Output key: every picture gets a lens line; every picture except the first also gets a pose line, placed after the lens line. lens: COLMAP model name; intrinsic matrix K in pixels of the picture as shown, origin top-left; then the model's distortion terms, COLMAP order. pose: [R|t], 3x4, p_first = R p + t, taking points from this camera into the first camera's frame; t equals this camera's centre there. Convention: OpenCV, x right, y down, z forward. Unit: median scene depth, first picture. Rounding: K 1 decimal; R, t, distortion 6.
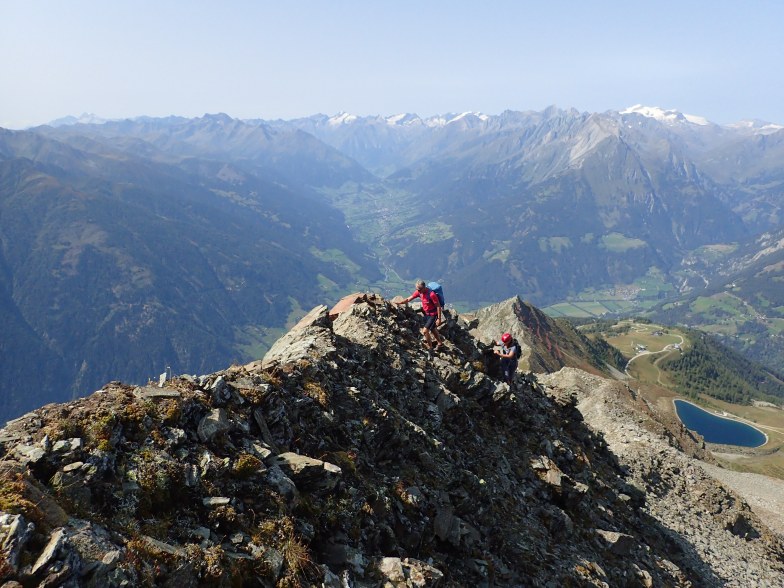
lens RADIAL K [[568.8, 0, 396.7], [0, 568.8, 283.9], [0, 0, 1]] dist [-0.007684, -0.010017]
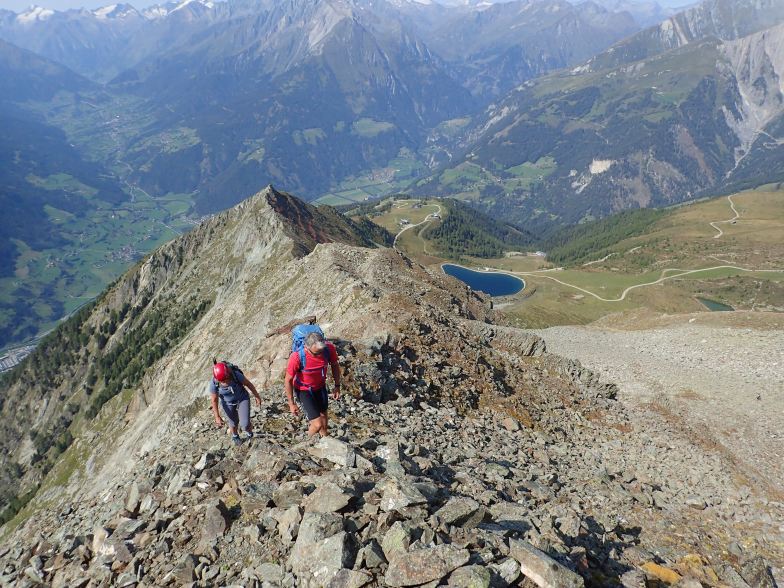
lens RADIAL K [[568.8, 0, 395.2], [0, 568.8, 285.0], [0, 0, 1]] dist [-0.007684, -0.010017]
pose [[0.908597, -0.210730, 0.360616, 0.005525], [0.145249, 0.968922, 0.200233, 0.003270], [-0.391604, -0.129552, 0.910968, 0.014376]]
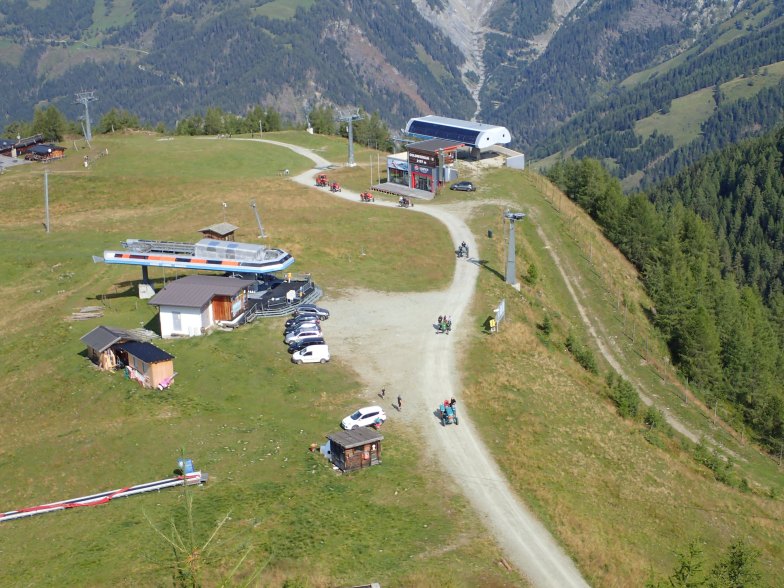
lens RADIAL K [[1218.0, 0, 400.5], [0, 1218.0, 290.1], [0, 0, 1]] dist [0.024240, 0.000000]
pose [[0.451267, -0.291278, 0.843513, 0.069715], [0.261614, 0.946881, 0.187013, 0.019458], [-0.853180, 0.136281, 0.503499, 0.187997]]
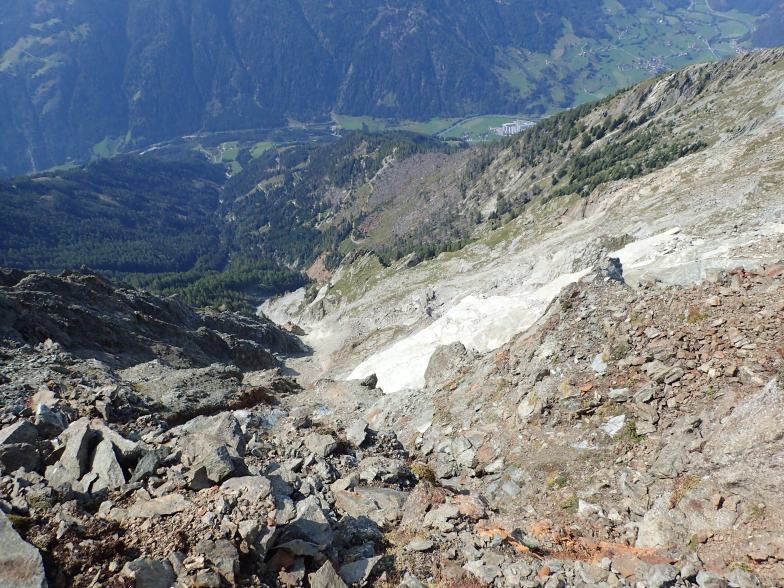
lens RADIAL K [[568.8, 0, 396.6], [0, 568.8, 285.6], [0, 0, 1]] dist [-0.007684, -0.010017]
pose [[0.892222, 0.268055, -0.363438, 0.006370], [-0.077975, 0.884137, 0.460676, 0.003959], [0.444815, -0.382686, 0.809747, 0.017007]]
